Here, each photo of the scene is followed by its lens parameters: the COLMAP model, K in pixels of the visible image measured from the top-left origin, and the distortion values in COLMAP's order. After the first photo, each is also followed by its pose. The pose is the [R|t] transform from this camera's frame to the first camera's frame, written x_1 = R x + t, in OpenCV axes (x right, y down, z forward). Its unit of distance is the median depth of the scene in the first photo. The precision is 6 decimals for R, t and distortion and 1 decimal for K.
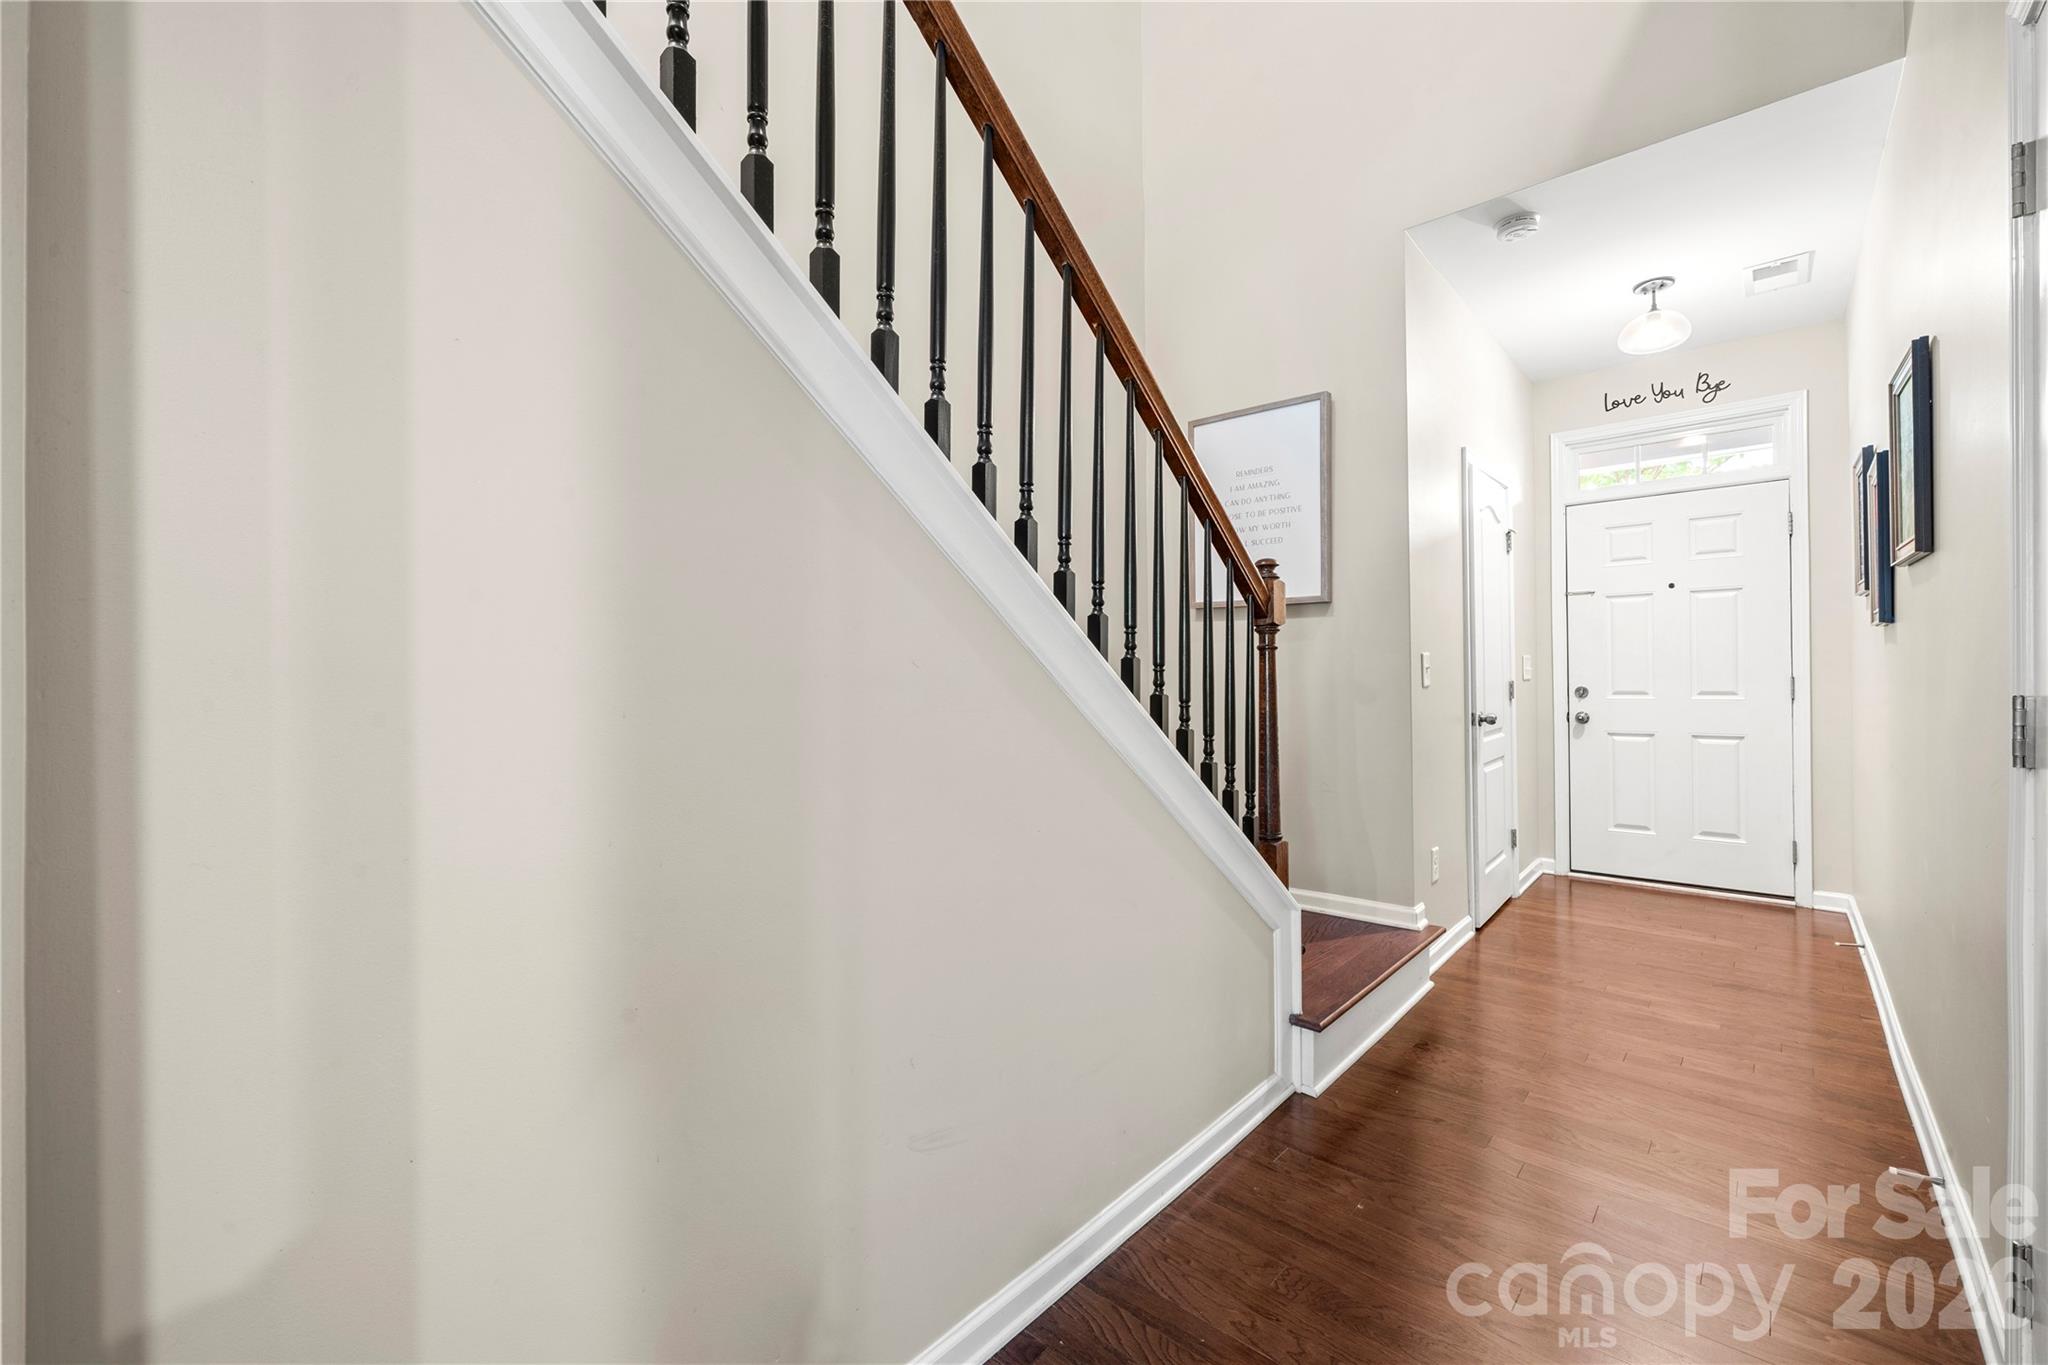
lens RADIAL K [[845.8, 0, 1010.0], [0, 845.8, 673.0], [0, 0, 1]] dist [-0.002823, 0.000504]
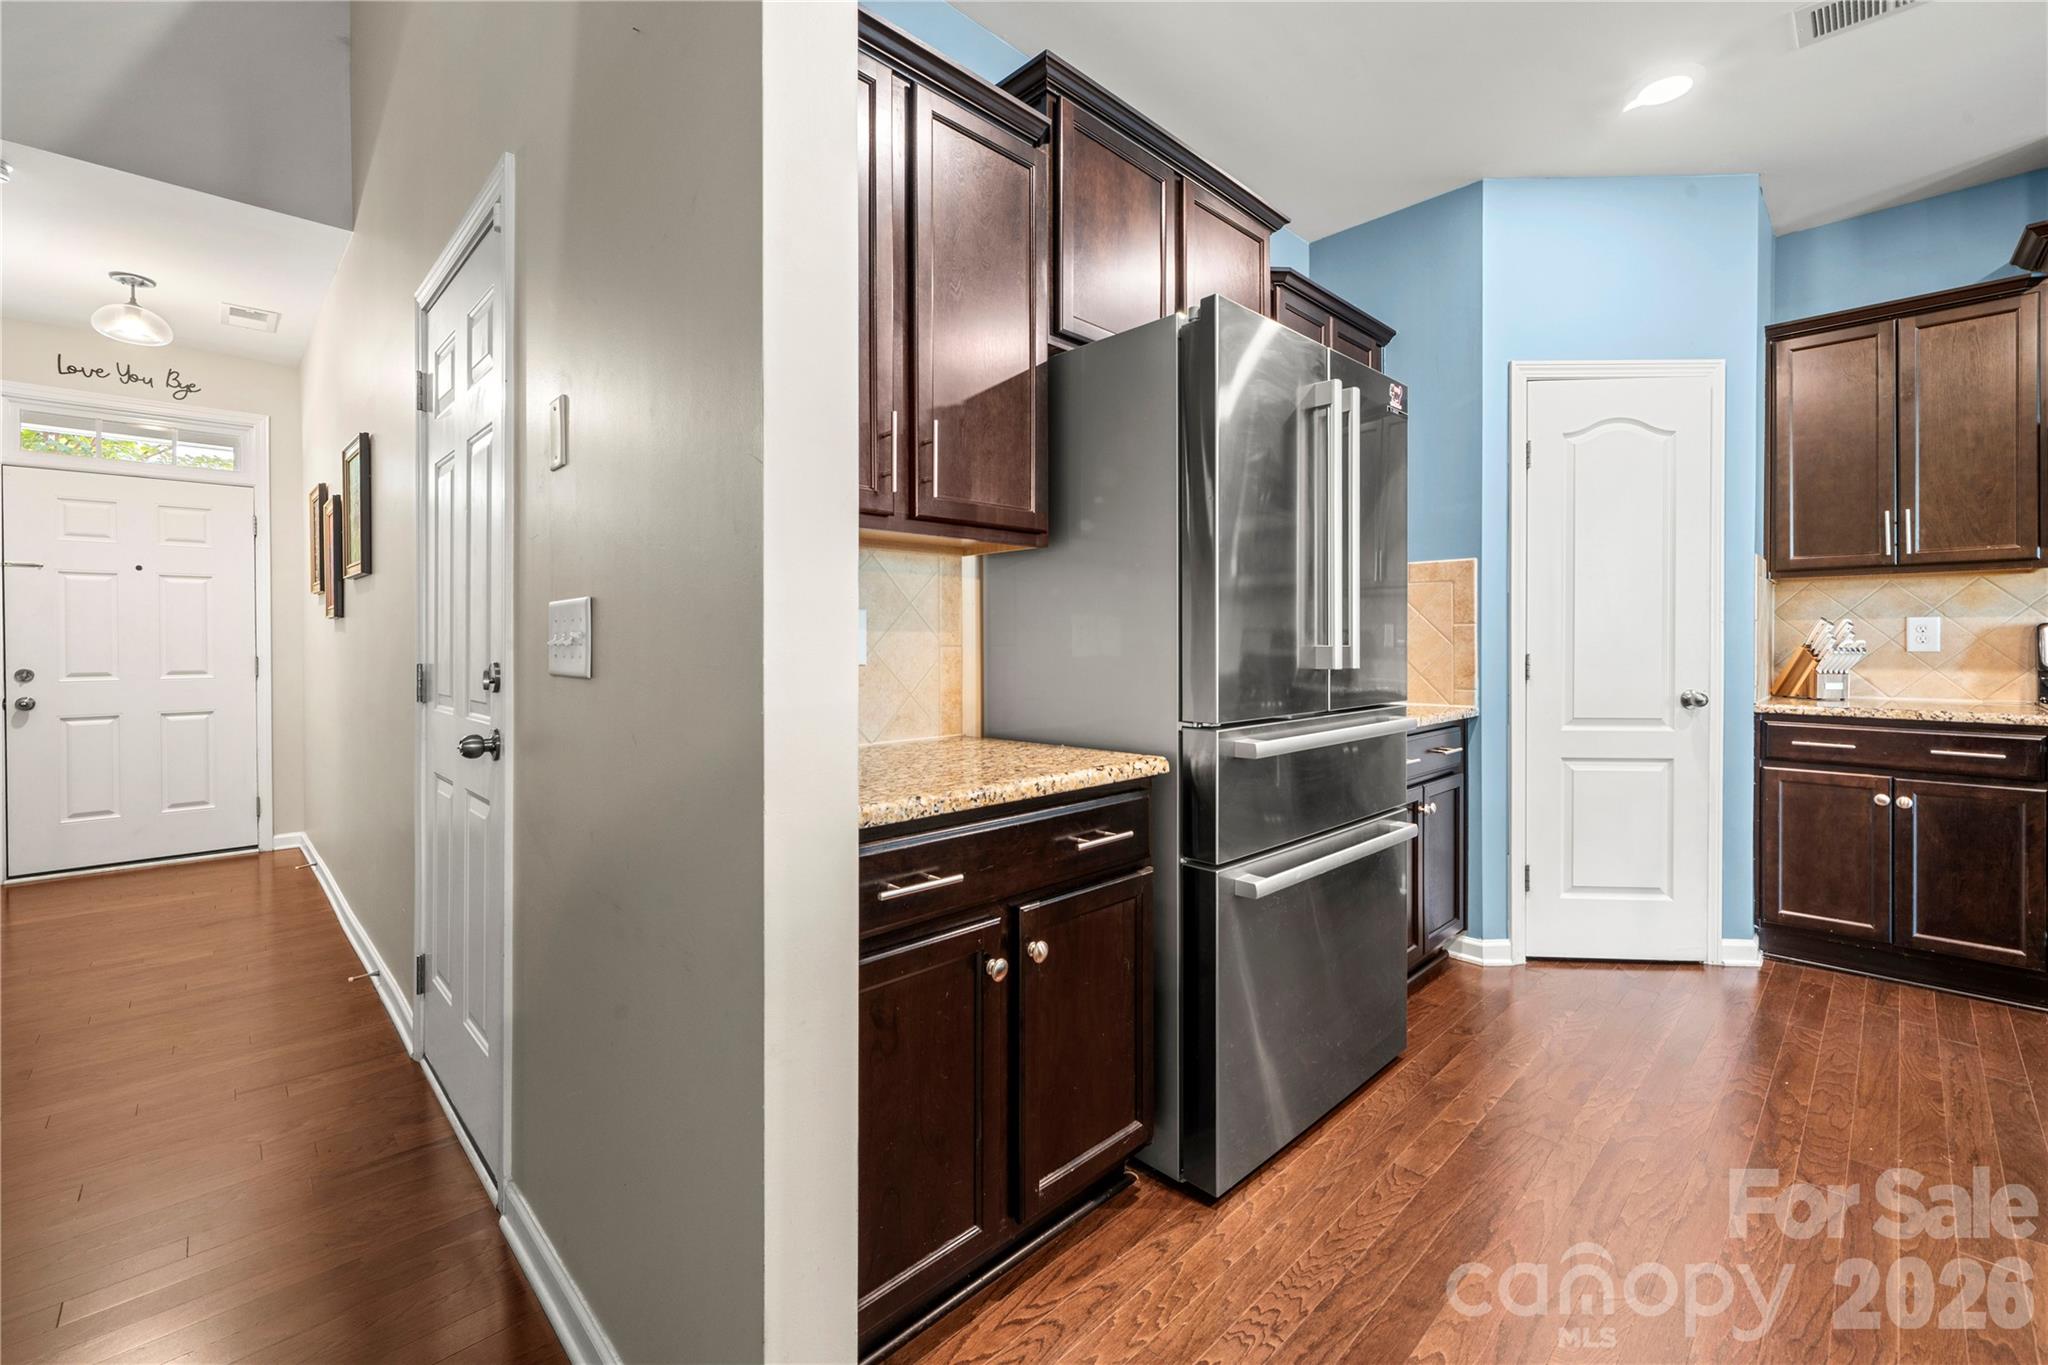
lens RADIAL K [[845.8, 0, 1023.8], [0, 845.8, 649.0], [0, 0, 1]] dist [-0.002823, 0.000504]
pose [[0.062085, 0.004041, 0.998063, -0.167658], [0.002923, 0.999987, -0.004231, 0.001510], [-0.998067, 0.003180, 0.062072, -0.128869]]
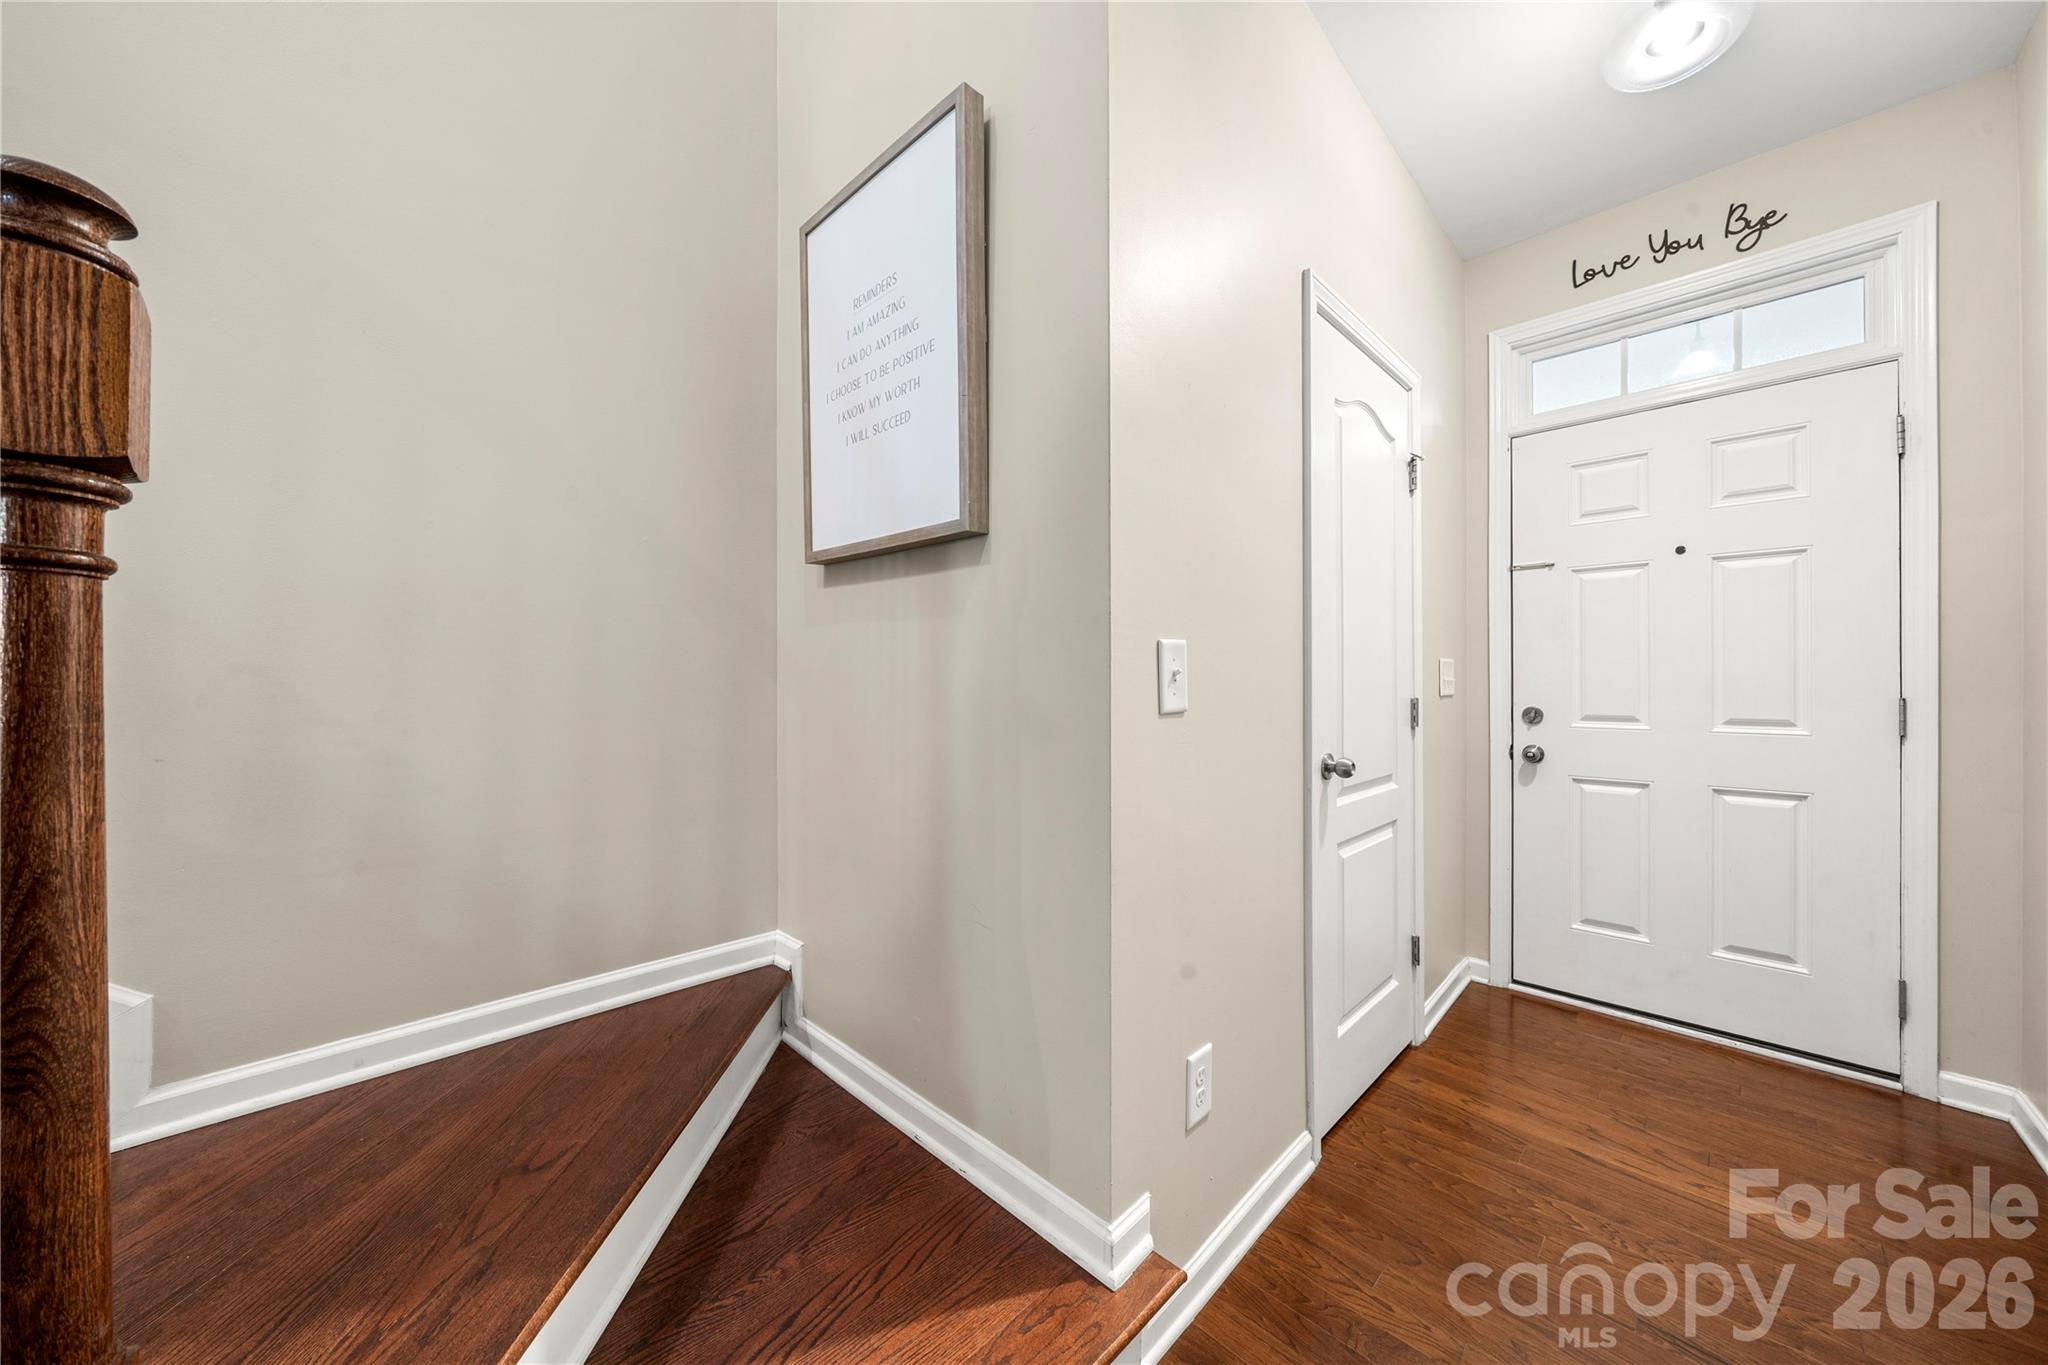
lens RADIAL K [[695.9, 0, 1023.8], [0, 695.9, 675.1], [0, 0, 1]] dist [-0.004735, 0.000154]
pose [[0.998665, 0.013092, -0.049964, 0.331563], [-0.013338, 0.999900, -0.004593, -0.001290], [0.049899, 0.005253, 0.998740, 0.474152]]
